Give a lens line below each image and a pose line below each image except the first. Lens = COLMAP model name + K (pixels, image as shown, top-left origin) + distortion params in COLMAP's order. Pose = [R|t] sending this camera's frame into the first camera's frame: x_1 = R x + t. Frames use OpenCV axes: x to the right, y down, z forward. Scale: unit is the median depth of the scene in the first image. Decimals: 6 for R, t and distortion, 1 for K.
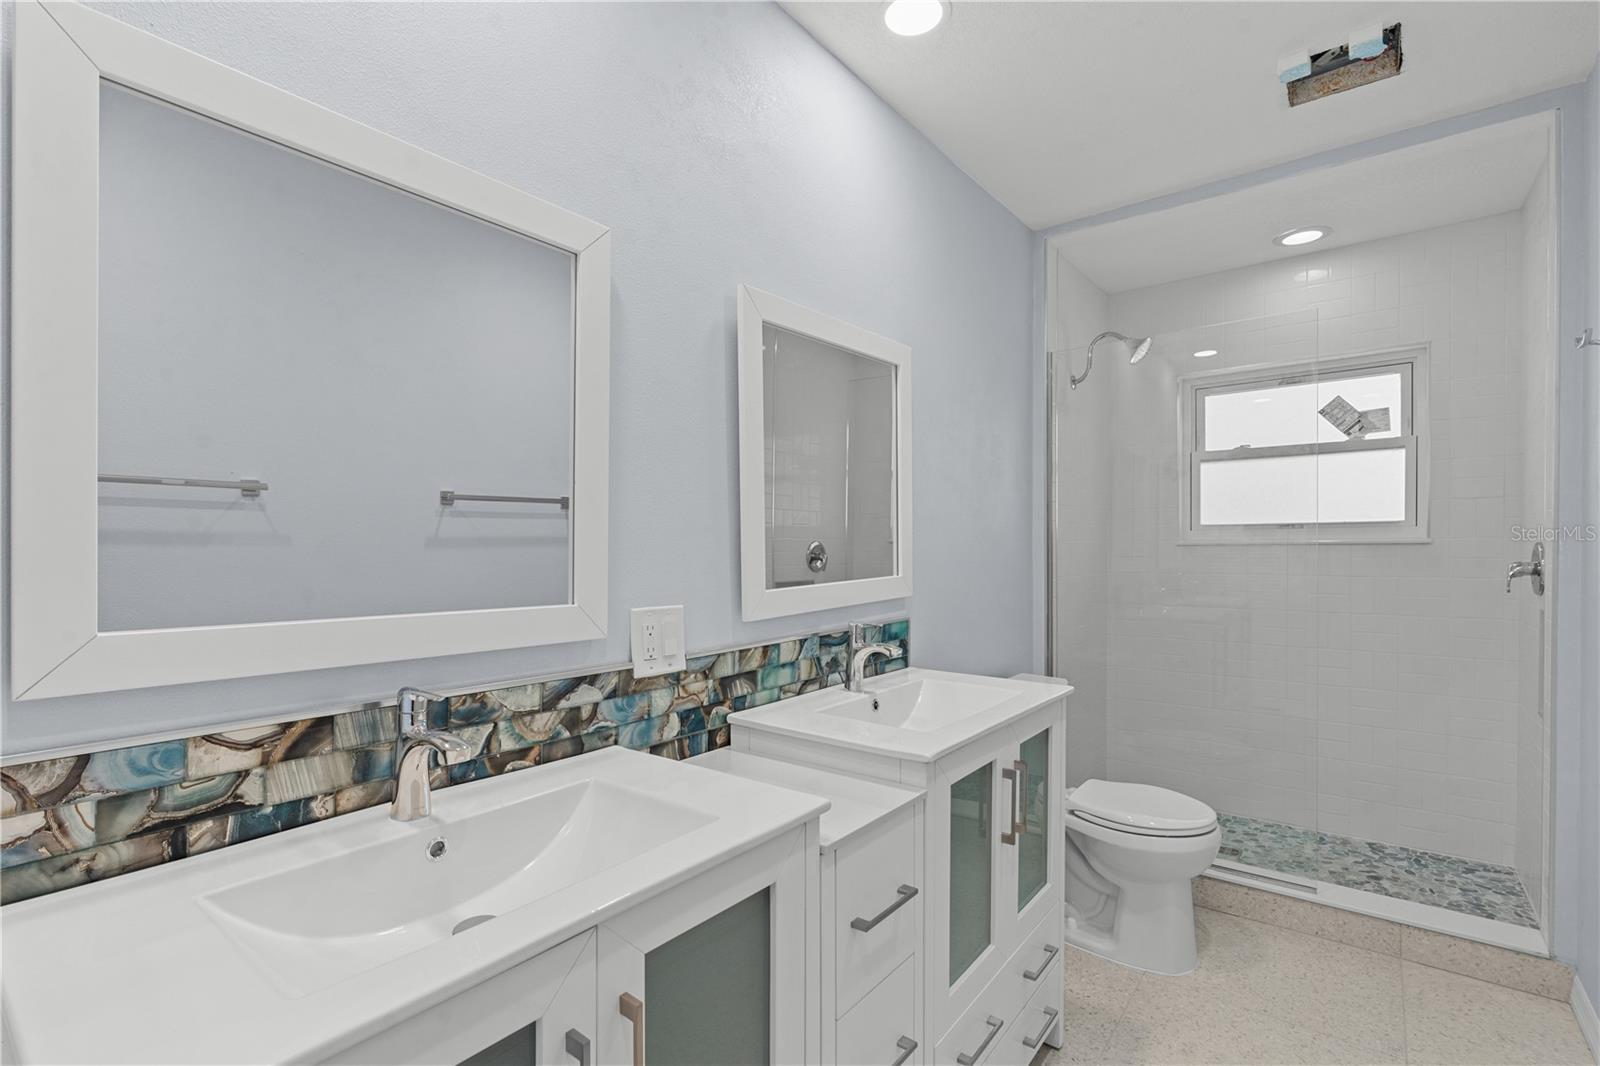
lens RADIAL K [[721.0, 0, 802.8], [0, 721.0, 542.2], [0, 0, 1]] dist [-0.006544, 0.001515]
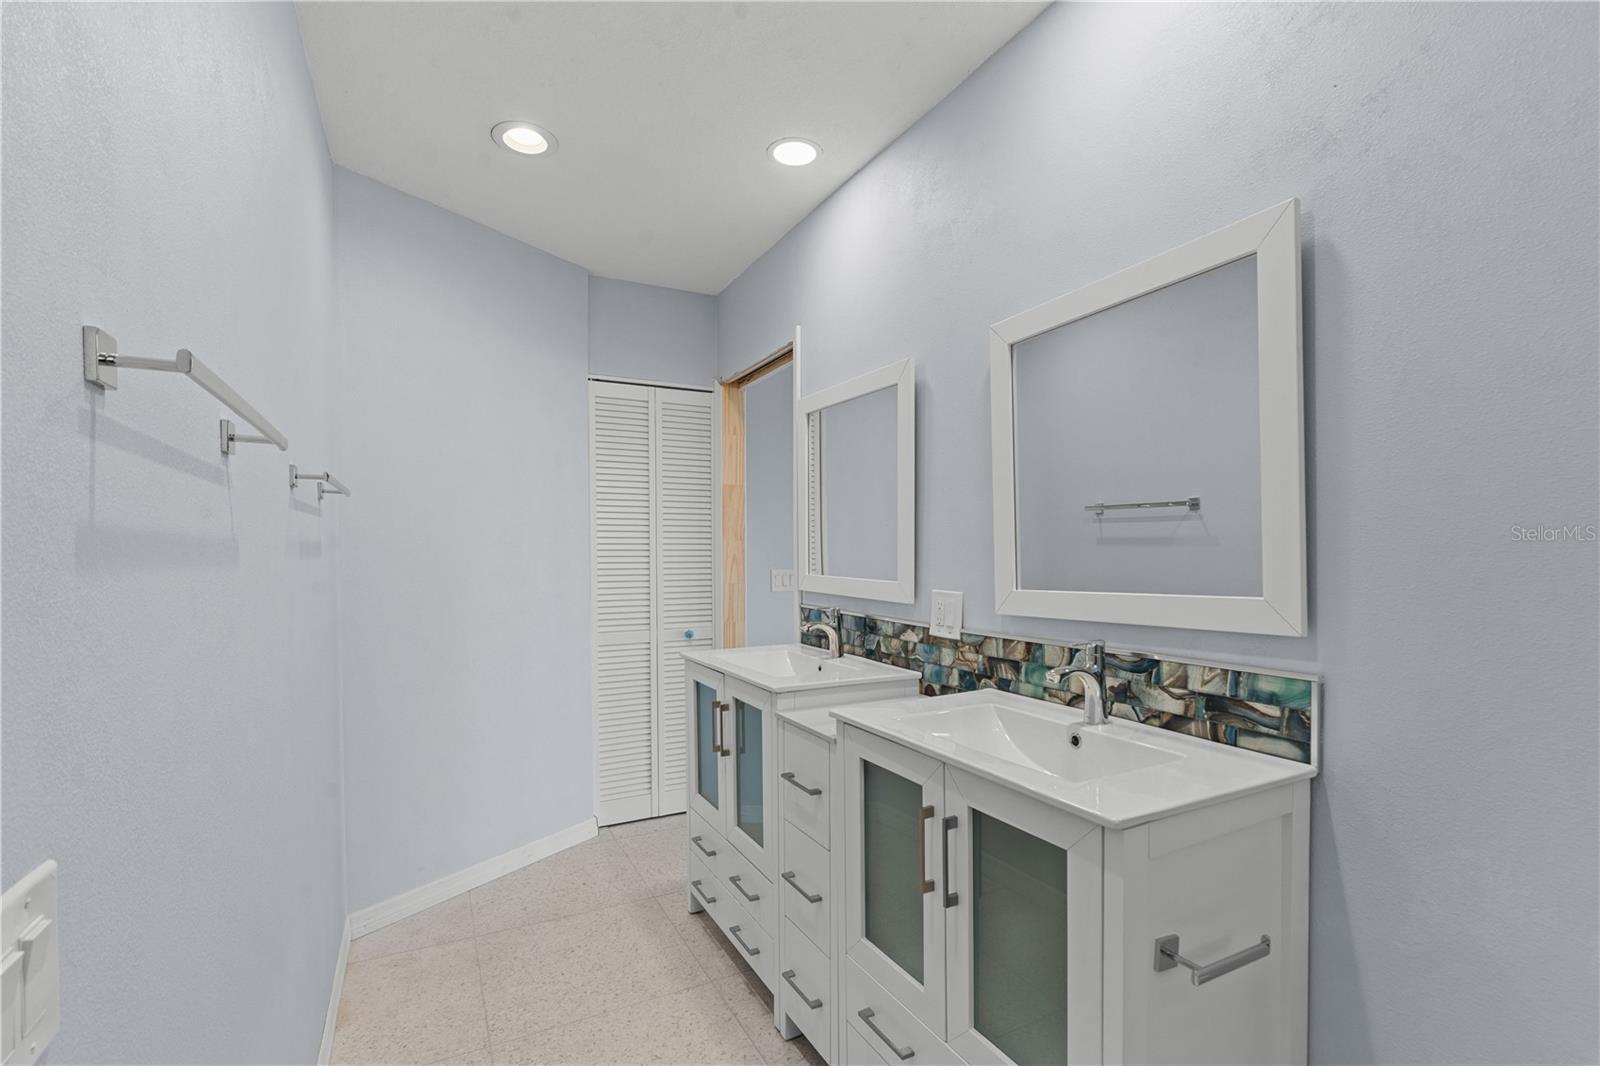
lens RADIAL K [[721.0, 0, 800.2], [0, 721.0, 544.1], [0, 0, 1]] dist [-0.006544, 0.001515]
pose [[-0.403821, -0.000031, -0.914838, 1.131552], [0.014713, 0.999870, -0.006528, 0.000537], [0.914720, -0.016096, -0.403768, 1.200749]]
